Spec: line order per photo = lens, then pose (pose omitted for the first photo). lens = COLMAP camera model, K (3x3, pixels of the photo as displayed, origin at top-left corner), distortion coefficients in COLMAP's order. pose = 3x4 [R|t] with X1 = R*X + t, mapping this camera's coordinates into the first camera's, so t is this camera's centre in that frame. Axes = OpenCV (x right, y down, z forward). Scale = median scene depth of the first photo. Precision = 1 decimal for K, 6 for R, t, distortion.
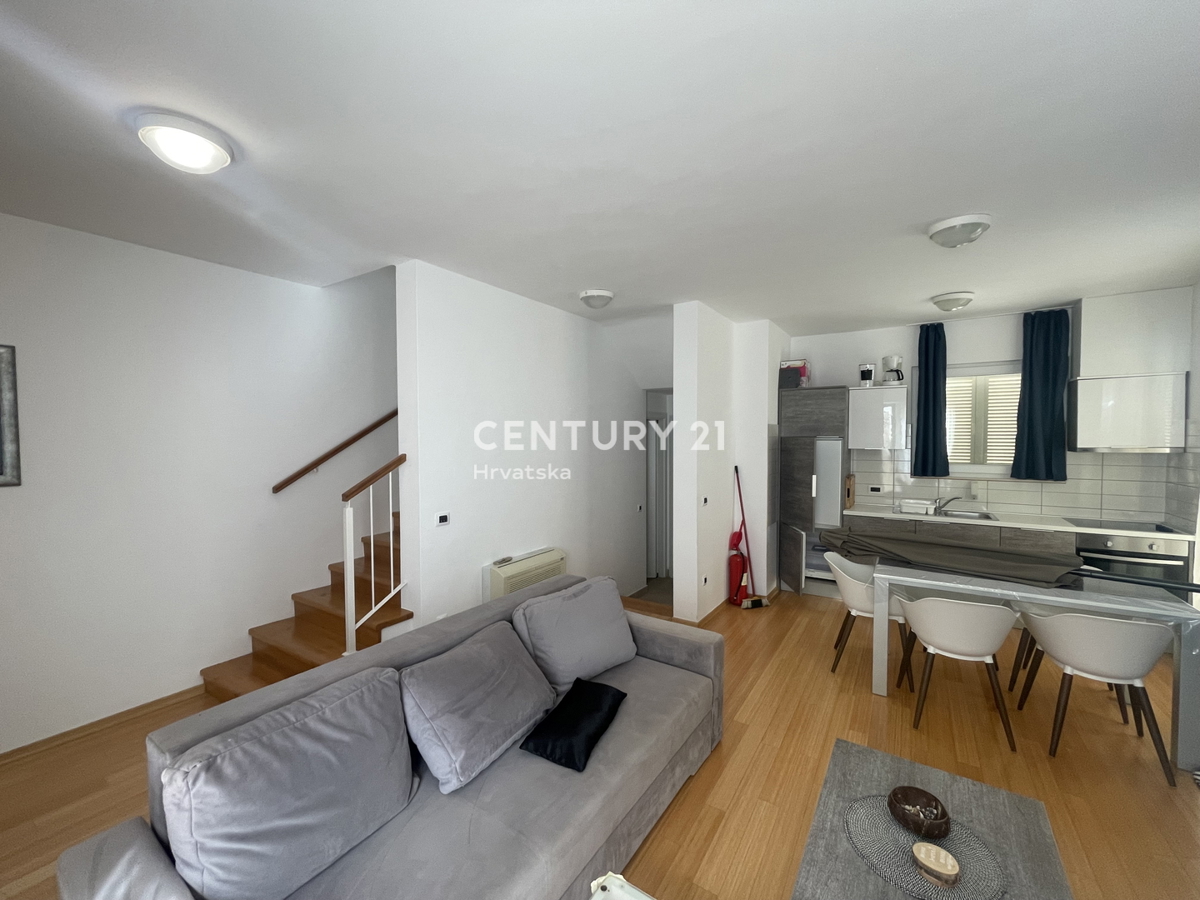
lens RADIAL K [[482.2, 0, 594.1], [0, 482.2, 451.6], [0, 0, 1]] dist [-0.002436, 0.000130]
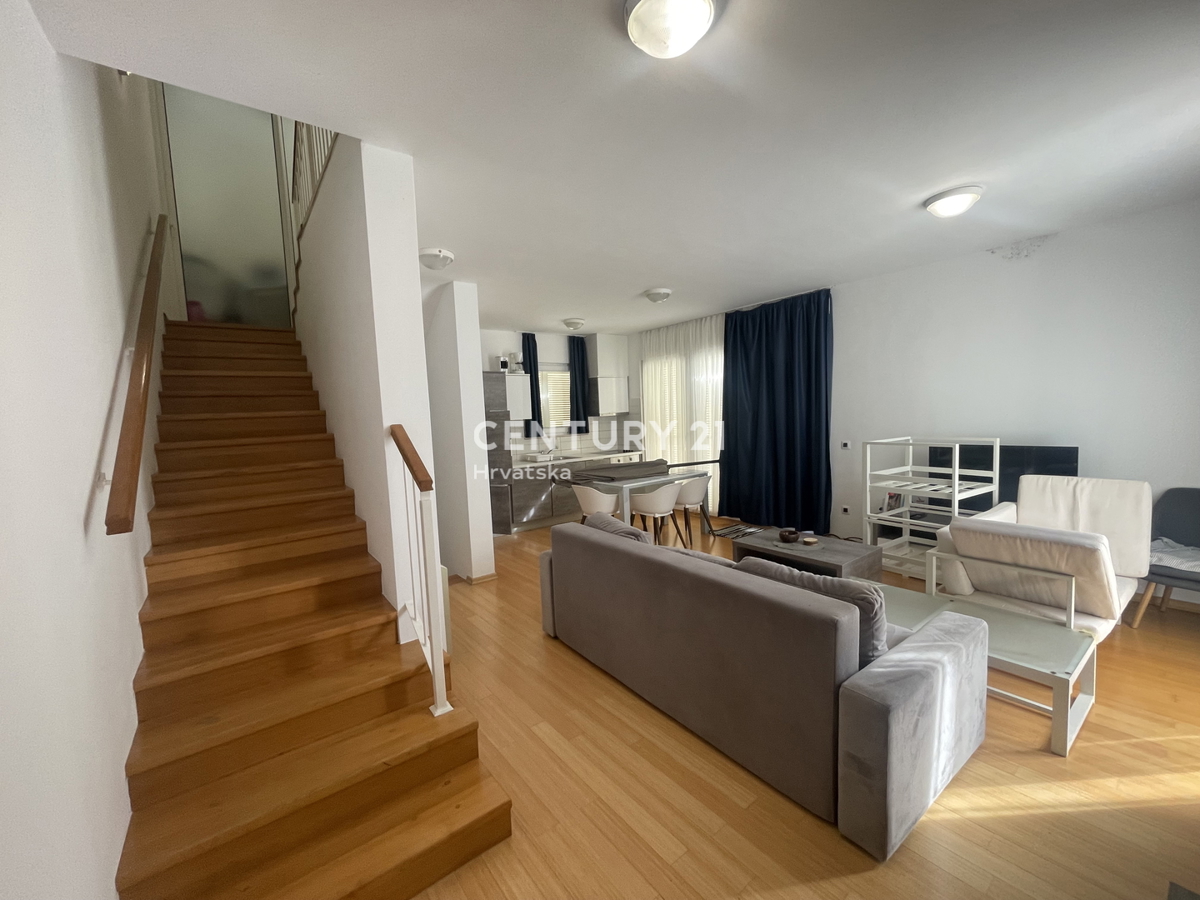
lens RADIAL K [[482.2, 0, 599.8], [0, 482.2, 450.5], [0, 0, 1]] dist [-0.002436, 0.000130]
pose [[0.305607, -0.081913, 0.948628, -0.708382], [0.074015, 0.995322, 0.062101, 0.016006], [-0.949277, 0.051234, 0.310240, 0.384641]]
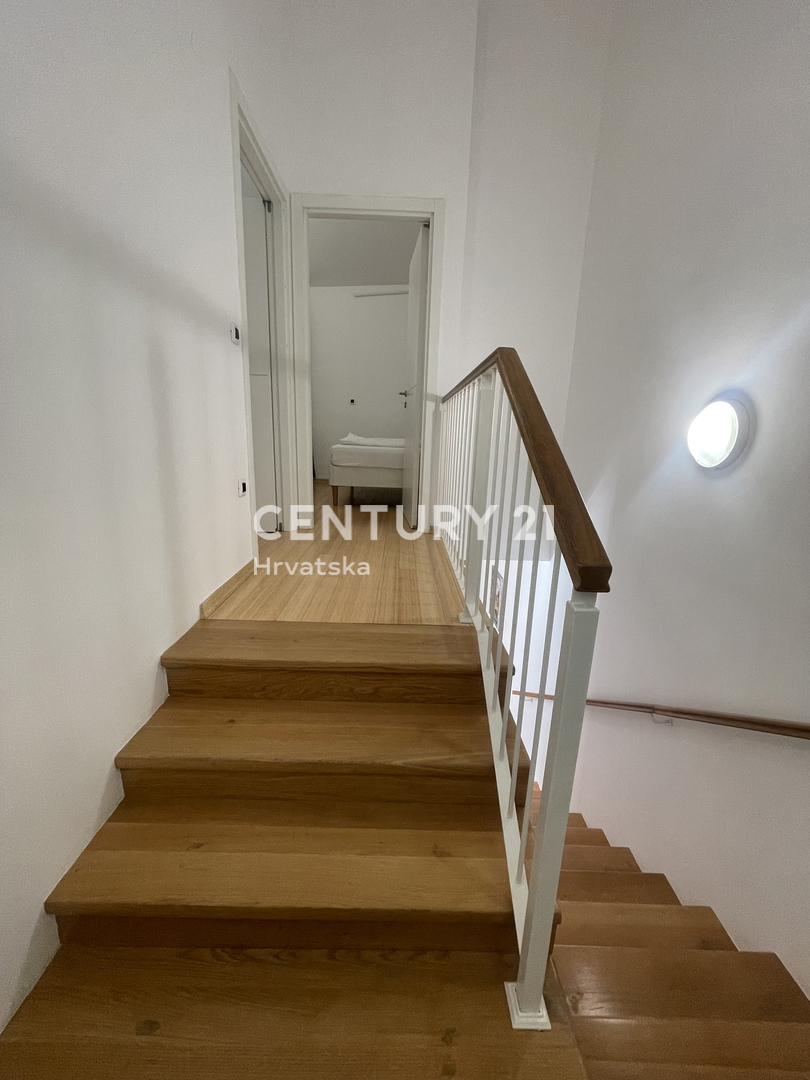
lens RADIAL K [[434.0, 0, 403.4], [0, 434.0, 540.6], [0, 0, 1]] dist [-0.002436, 0.000130]
pose [[0.821926, -0.101192, 0.560533, -0.461528], [-0.020728, 0.978127, 0.206973, 0.021060], [-0.569217, -0.181735, 0.801851, 0.609080]]
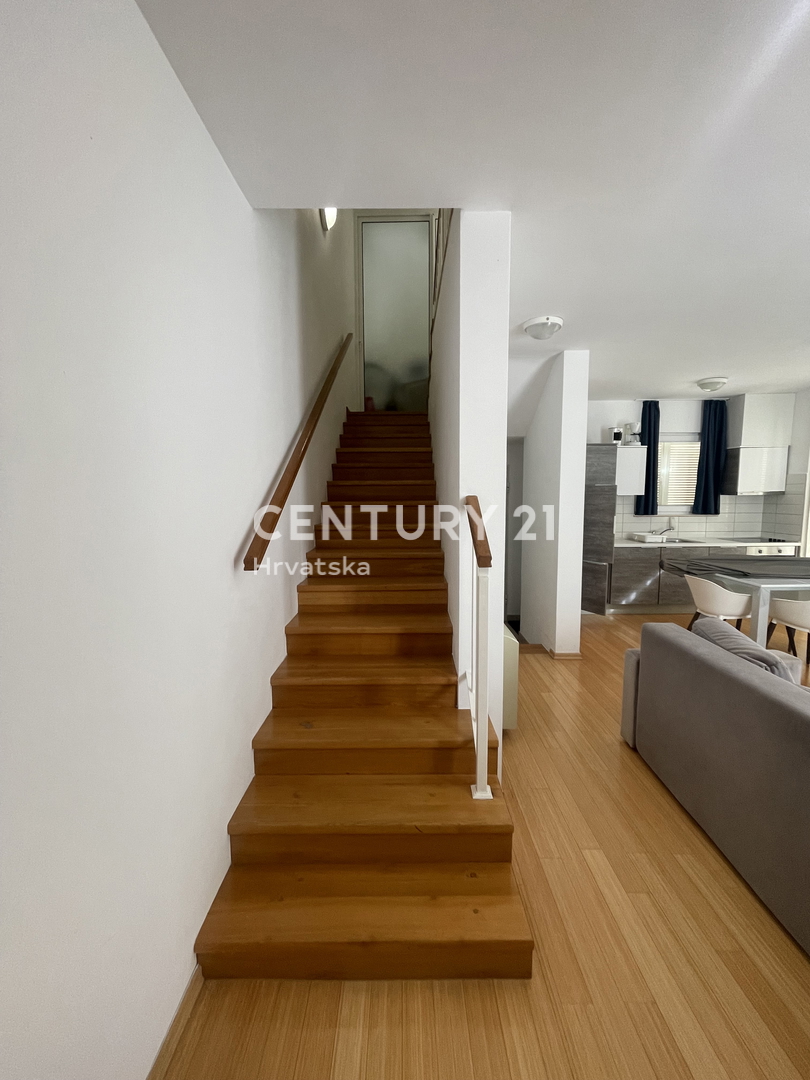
lens RADIAL K [[434.0, 0, 408.5], [0, 434.0, 536.4], [0, 0, 1]] dist [-0.002436, 0.000130]
pose [[0.823462, -0.055915, 0.564609, -0.598542], [0.021001, 0.997454, 0.068151, 0.014894], [-0.566983, -0.044262, 0.822540, 0.404869]]
